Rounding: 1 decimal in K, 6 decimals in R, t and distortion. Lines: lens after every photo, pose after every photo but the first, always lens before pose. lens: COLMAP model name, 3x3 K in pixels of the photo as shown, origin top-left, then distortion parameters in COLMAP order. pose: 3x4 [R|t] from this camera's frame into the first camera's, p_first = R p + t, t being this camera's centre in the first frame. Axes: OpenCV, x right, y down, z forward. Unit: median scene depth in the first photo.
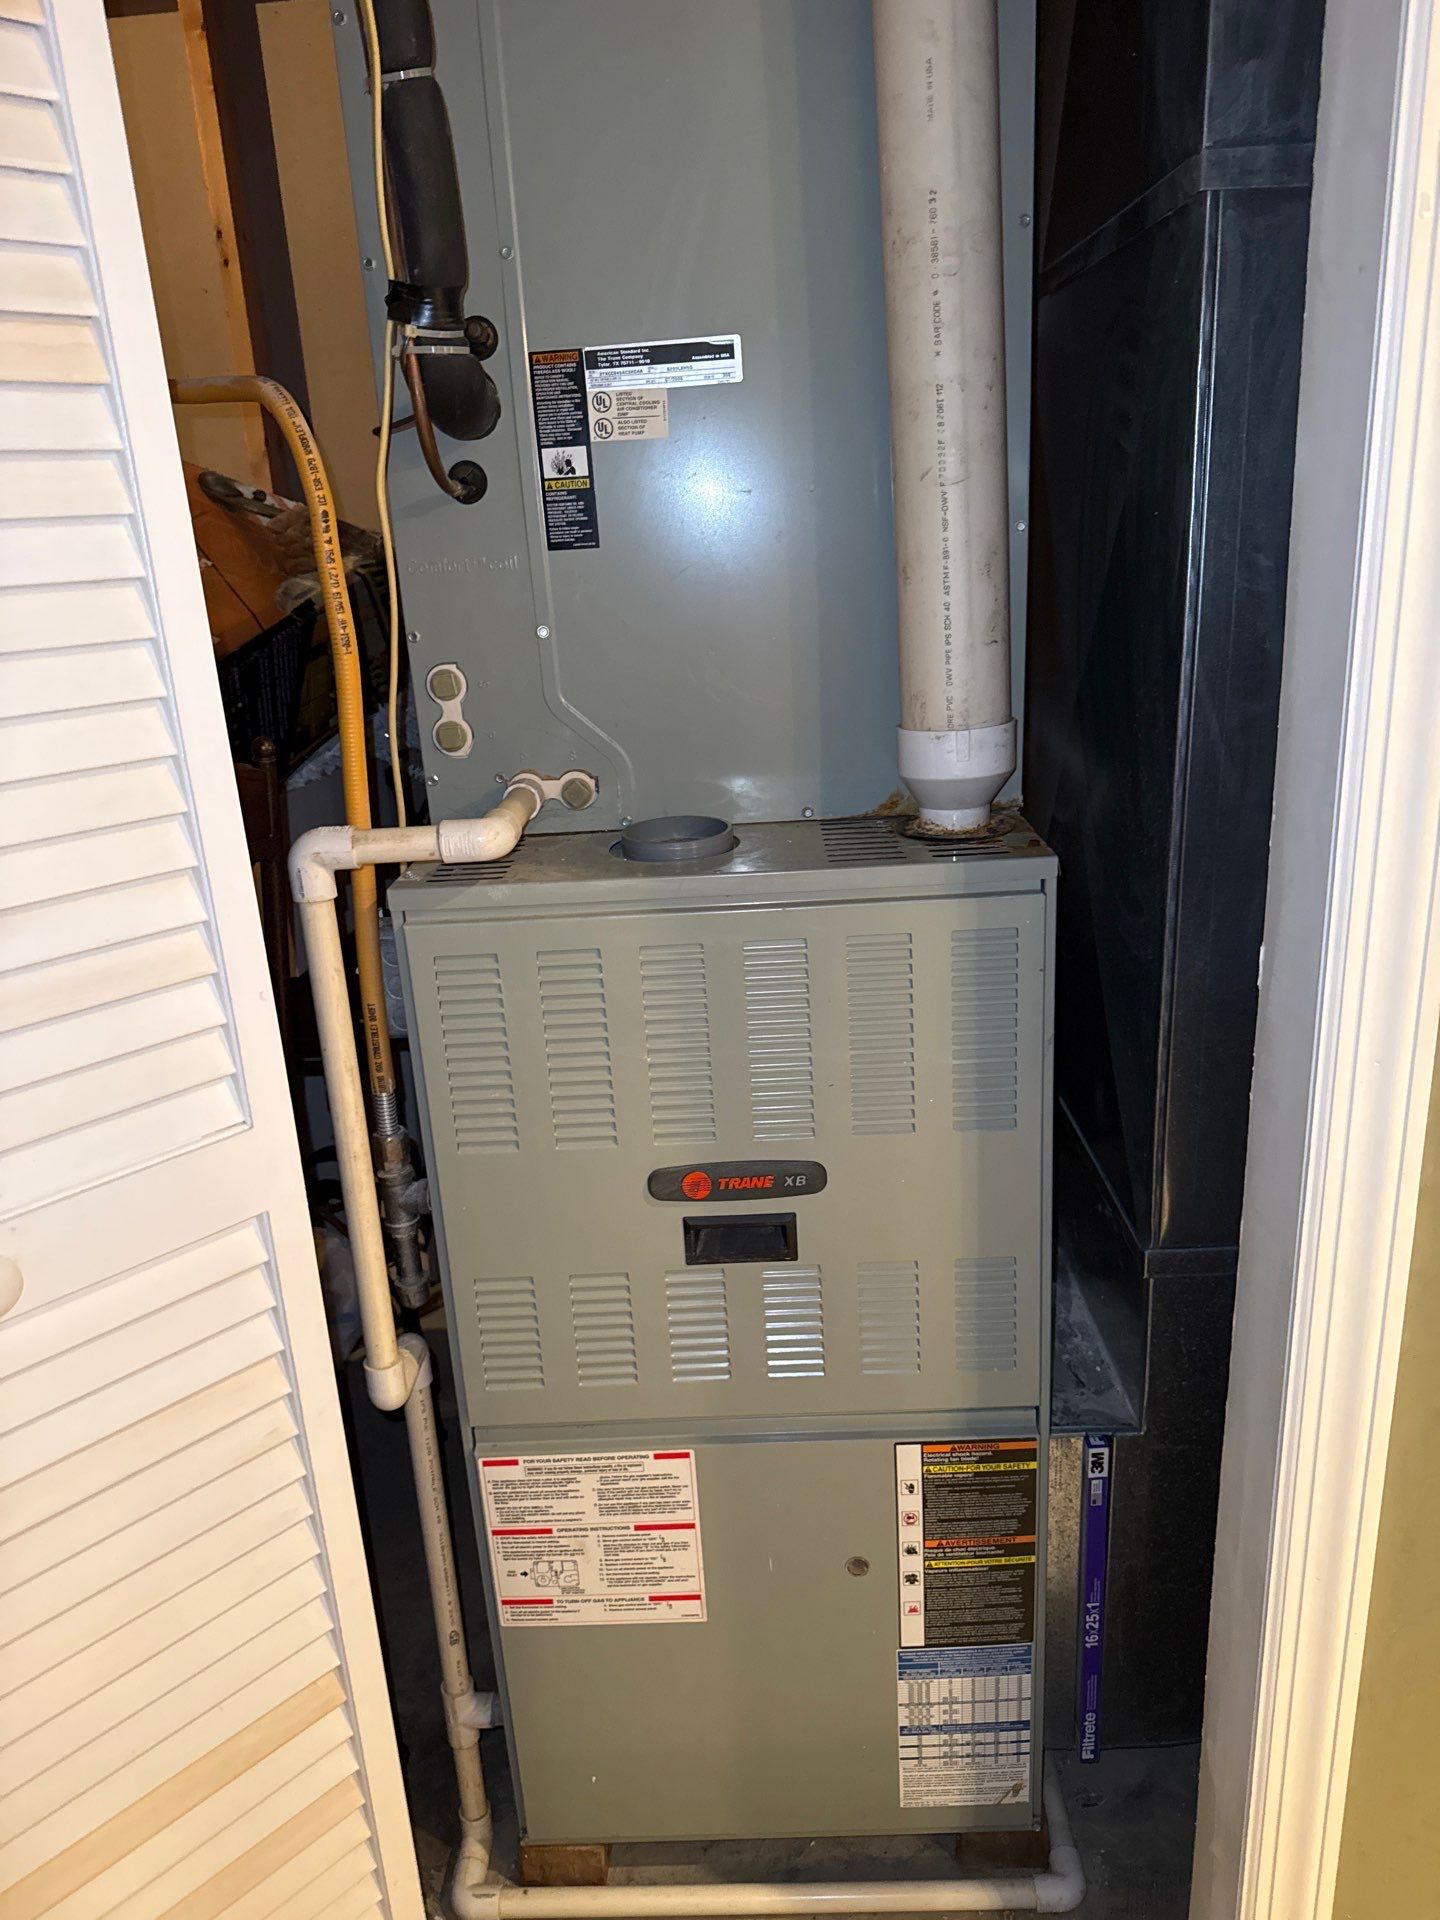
lens RADIAL K [[1351.4, 0, 722.7], [0, 1351.4, 966.6], [0, 0, 1]] dist [0.043548, -0.066321]
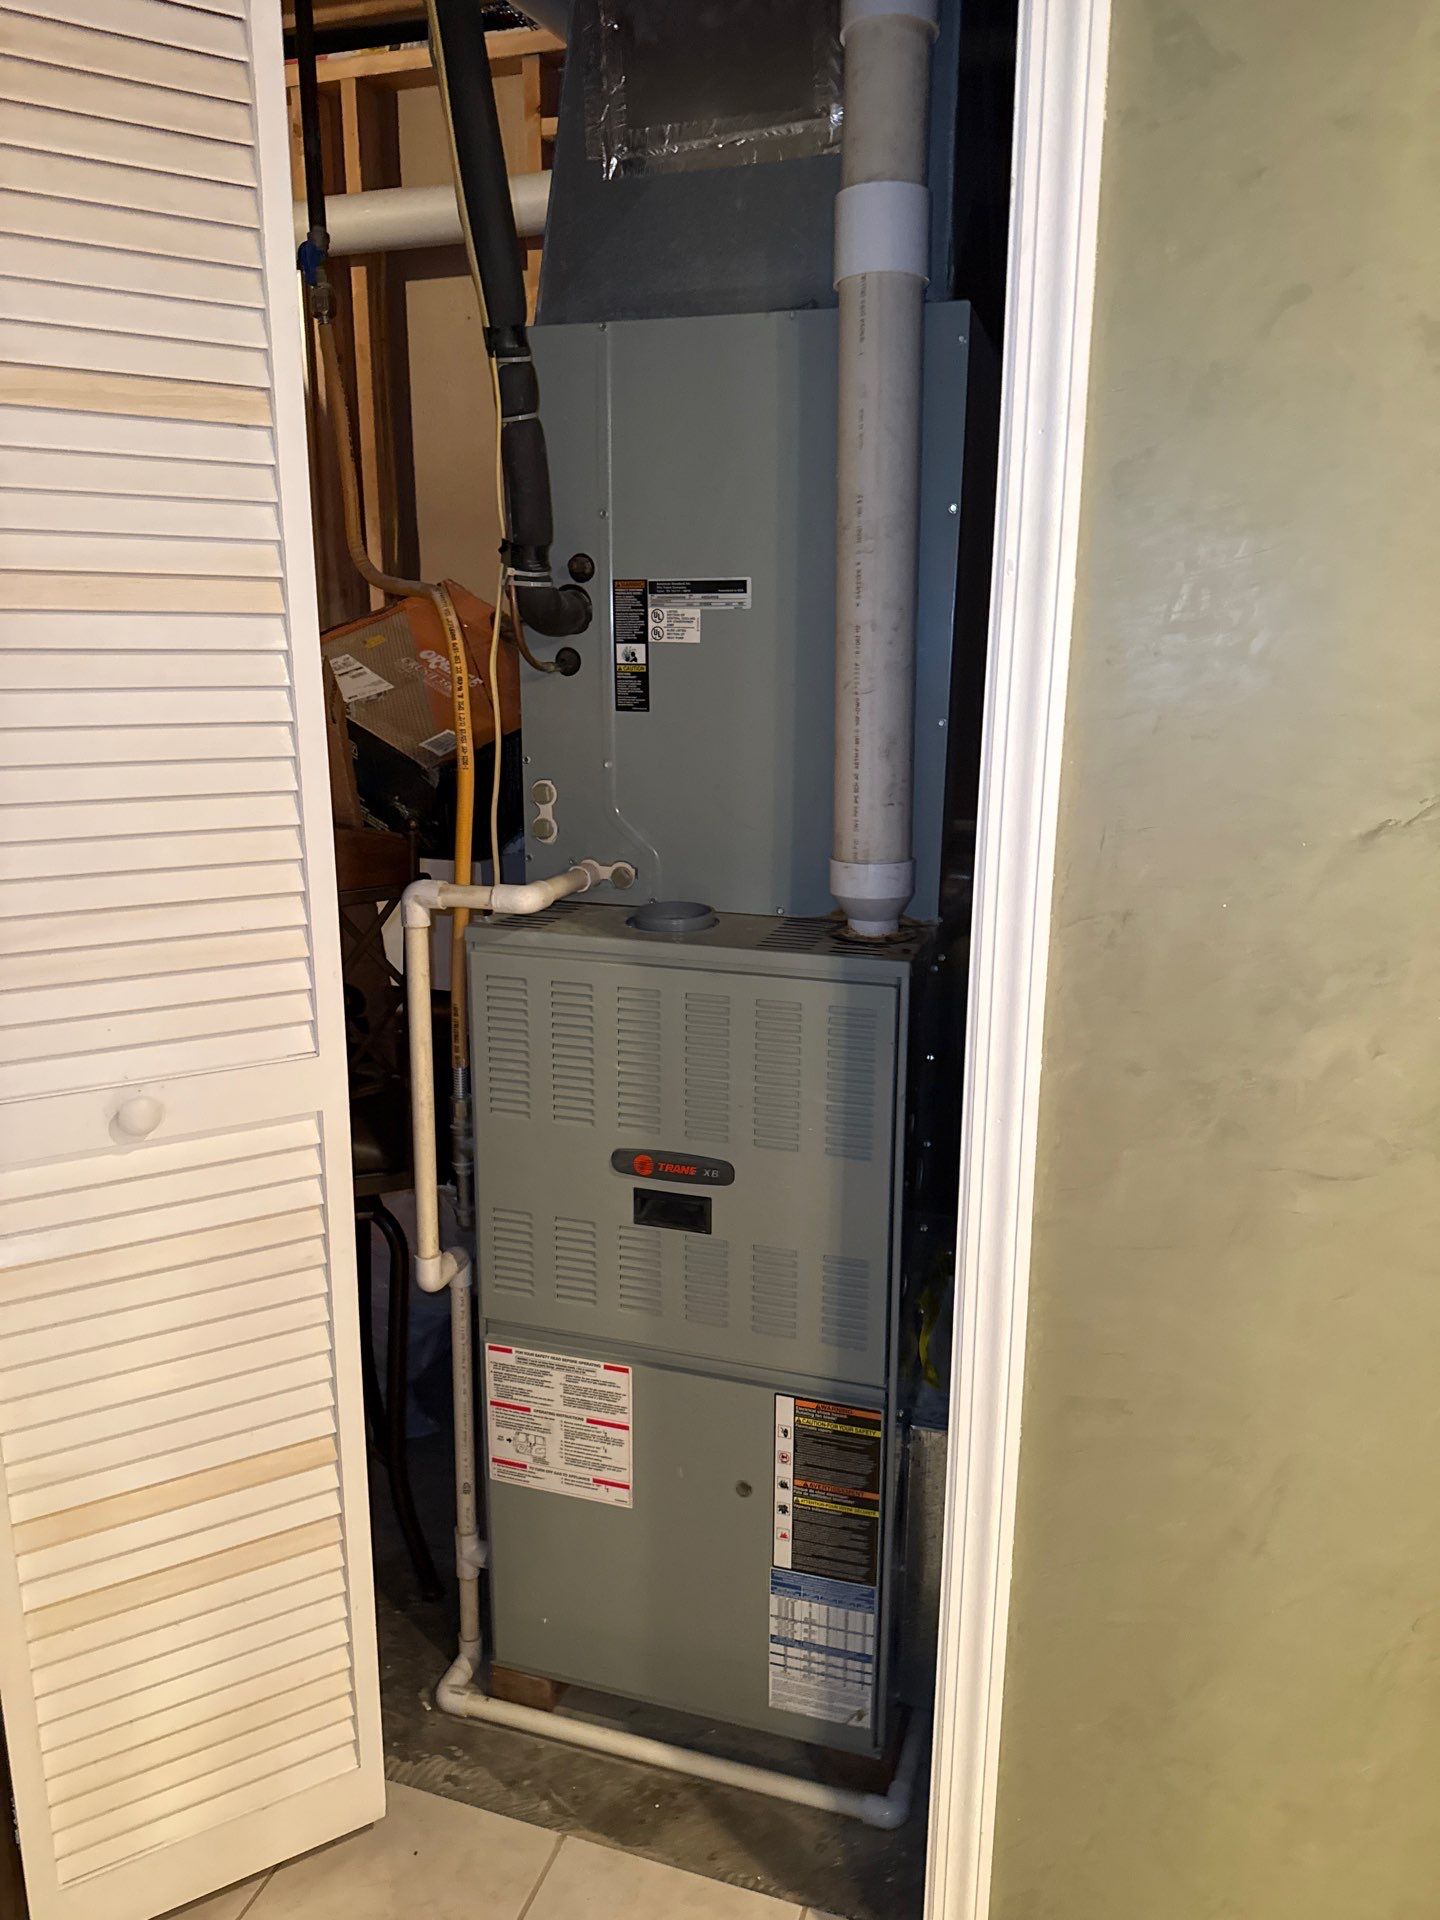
lens RADIAL K [[1303.0, 0, 729.0], [0, 1303.0, 950.4], [0, 0, 1]] dist [0.071105, -0.111015]
pose [[0.960727, 0.128976, -0.245700, 0.351657], [-0.148212, 0.987048, -0.061400, 0.013253], [0.234599, 0.095404, 0.967399, -0.287135]]
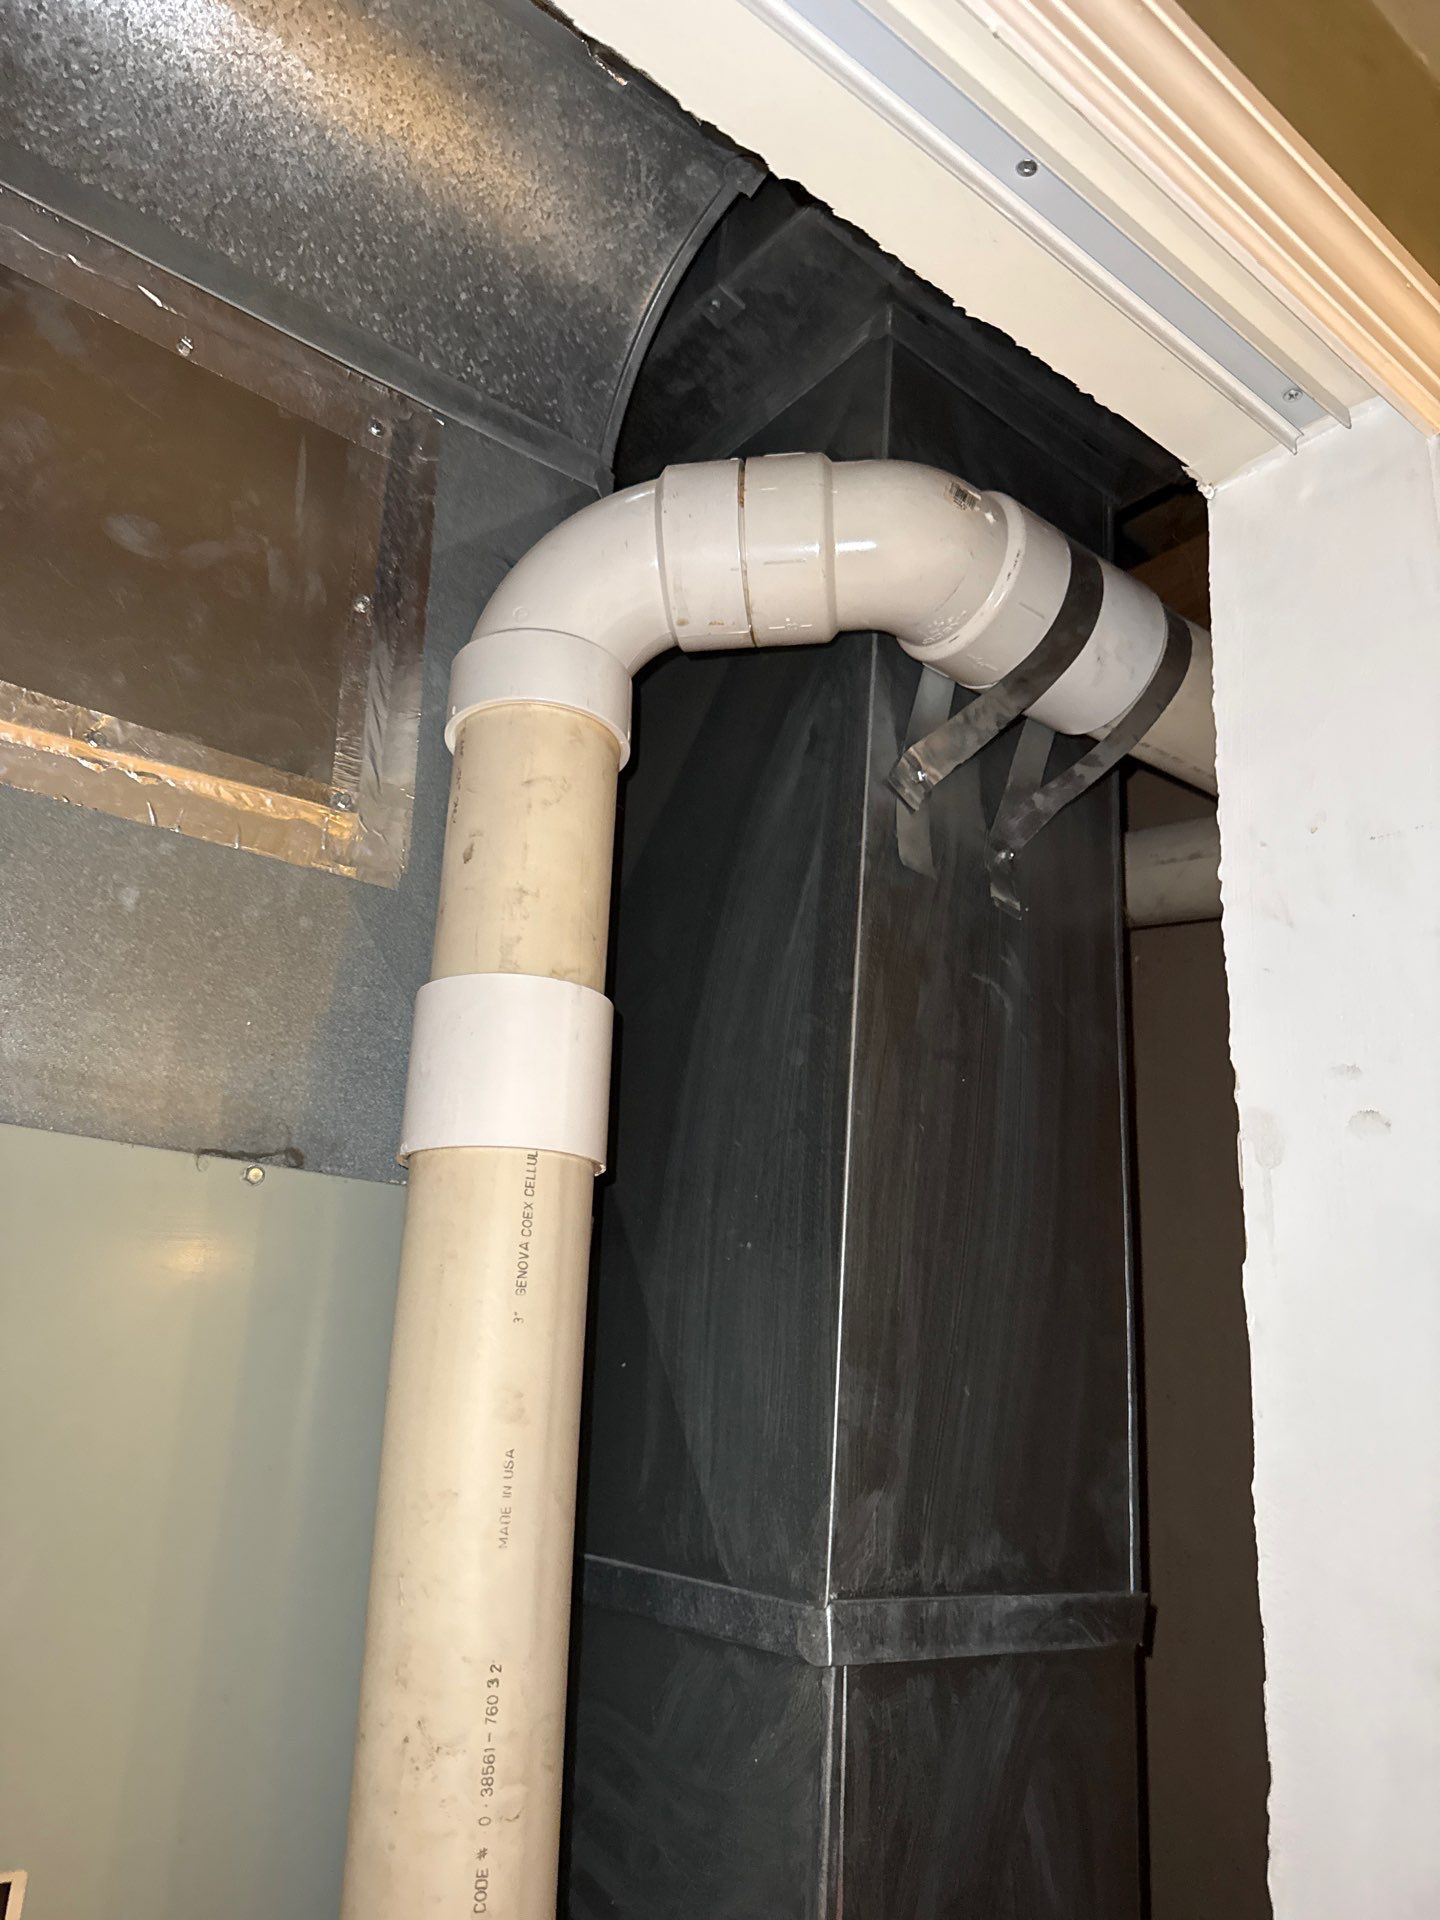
lens RADIAL K [[1420.3, 0, 717.4], [0, 1420.3, 970.2], [0, 0, 1]] dist [-0.004114, -0.000246]
pose [[0.758867, 0.287448, 0.584375, -0.168505], [0.122691, 0.818149, -0.561764, -0.381192], [-0.639584, 0.498002, 0.585599, 0.367624]]
